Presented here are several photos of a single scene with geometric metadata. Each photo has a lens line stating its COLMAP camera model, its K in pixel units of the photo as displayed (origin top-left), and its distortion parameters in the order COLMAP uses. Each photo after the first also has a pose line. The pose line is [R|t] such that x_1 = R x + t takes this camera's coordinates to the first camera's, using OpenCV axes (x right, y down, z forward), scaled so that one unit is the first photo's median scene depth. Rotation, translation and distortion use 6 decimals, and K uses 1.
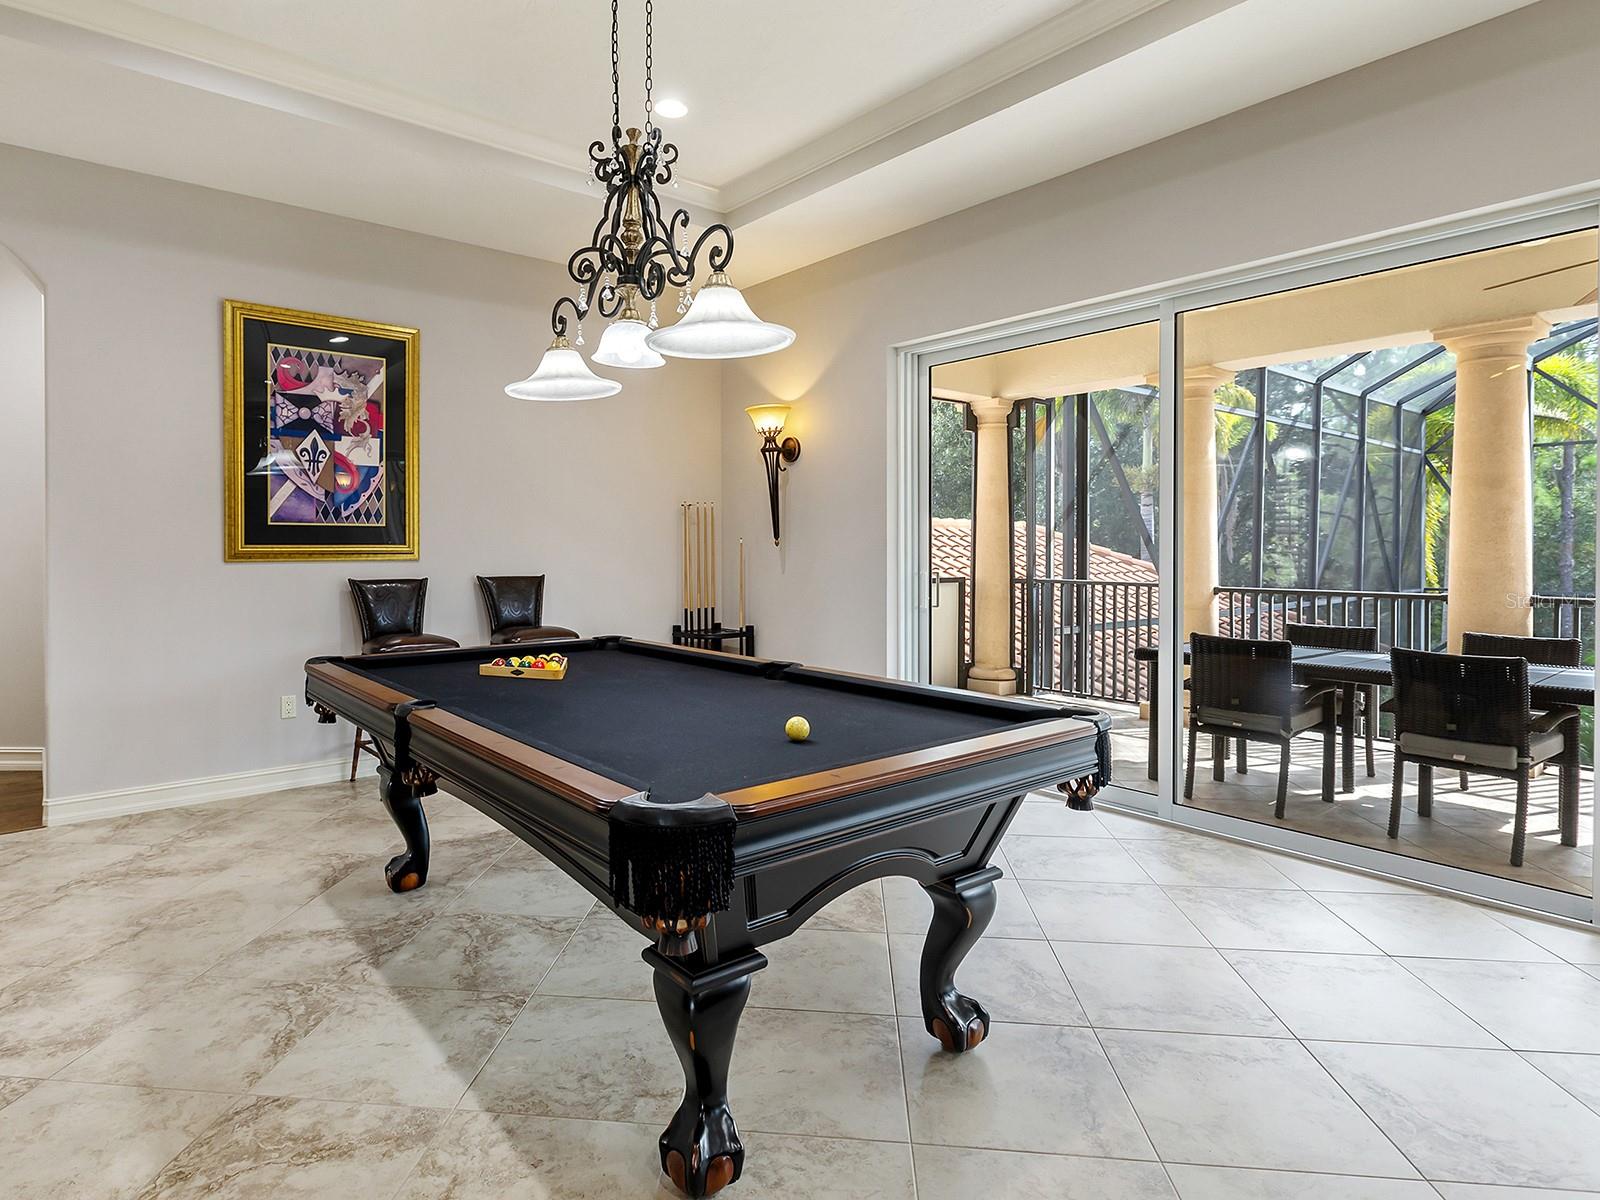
lens RADIAL K [[880.4, 0, 735.5], [0, 880.4, 554.4], [0, 0, 1]] dist [-0.000202, 0.000160]
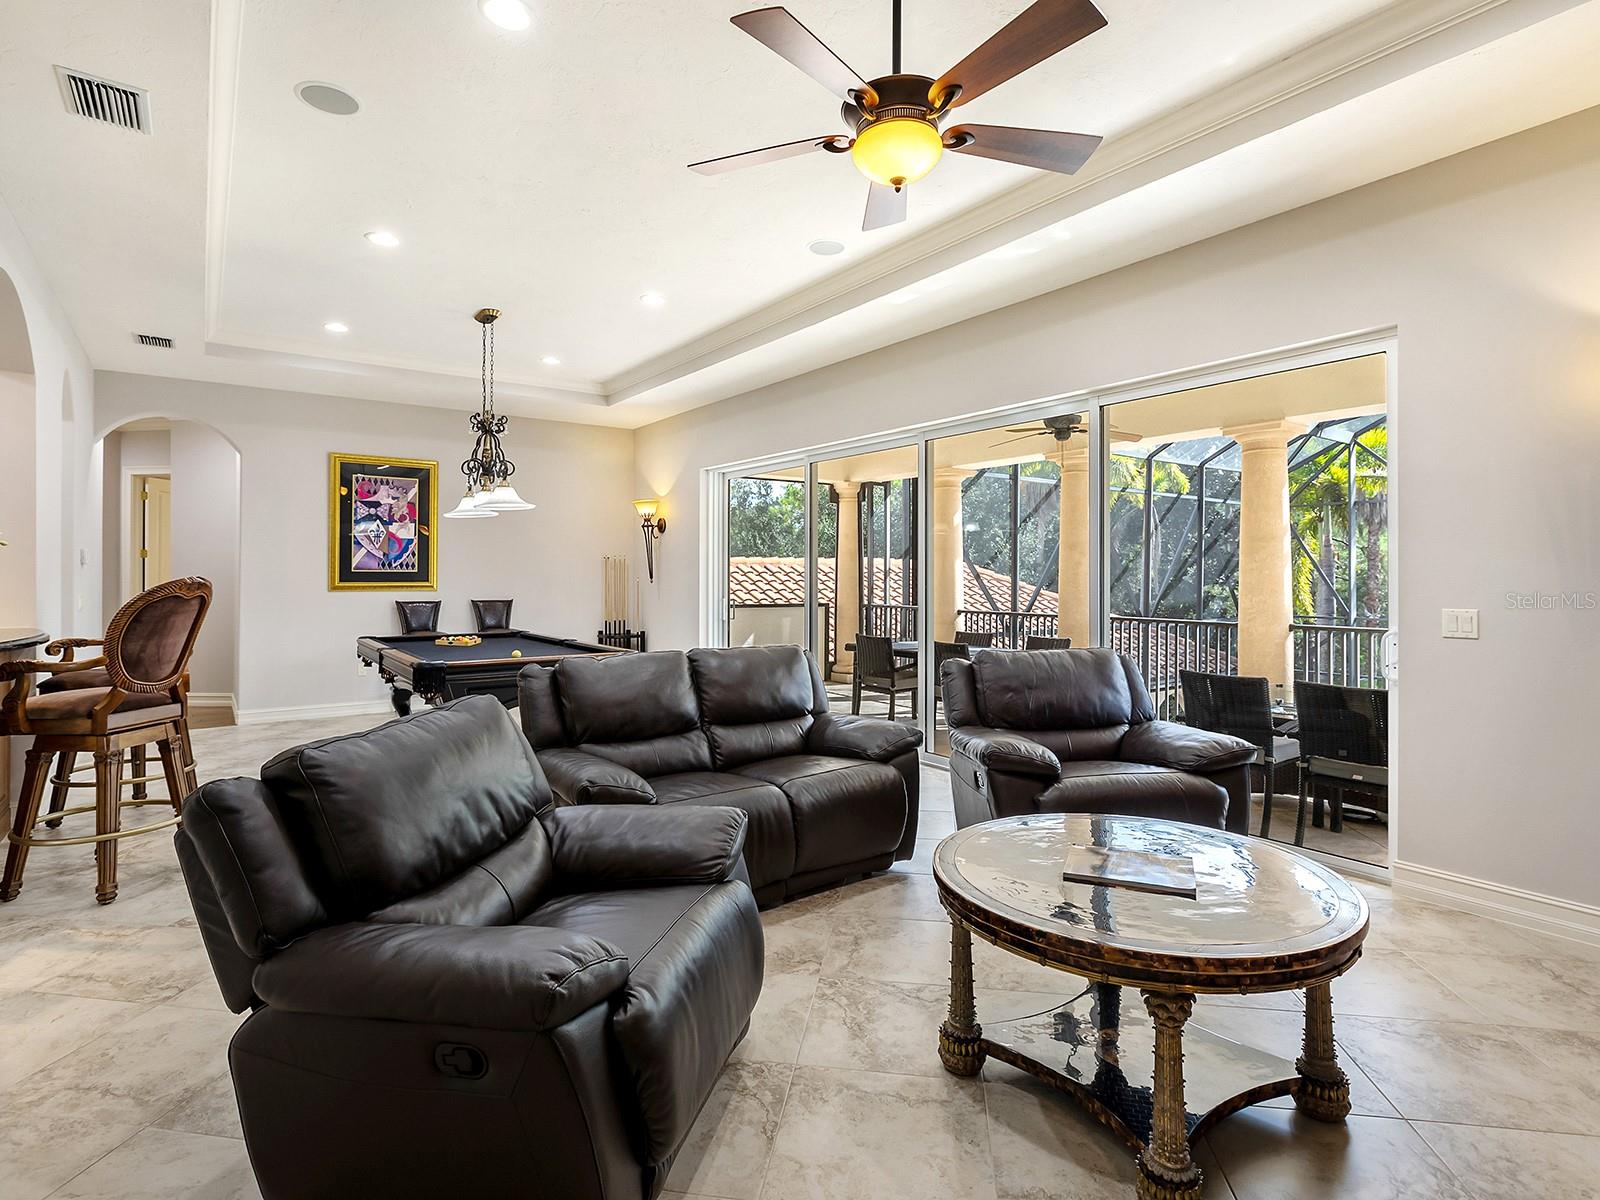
lens RADIAL K [[825.9, 0, 780.2], [0, 825.9, 568.4], [0, 0, 1]] dist [0.004294, 0.000426]
pose [[0.998424, 0.003159, -0.056036, 0.441099], [-0.004208, 0.999818, -0.018617, -0.010700], [0.055967, 0.018824, 0.998255, -0.650628]]
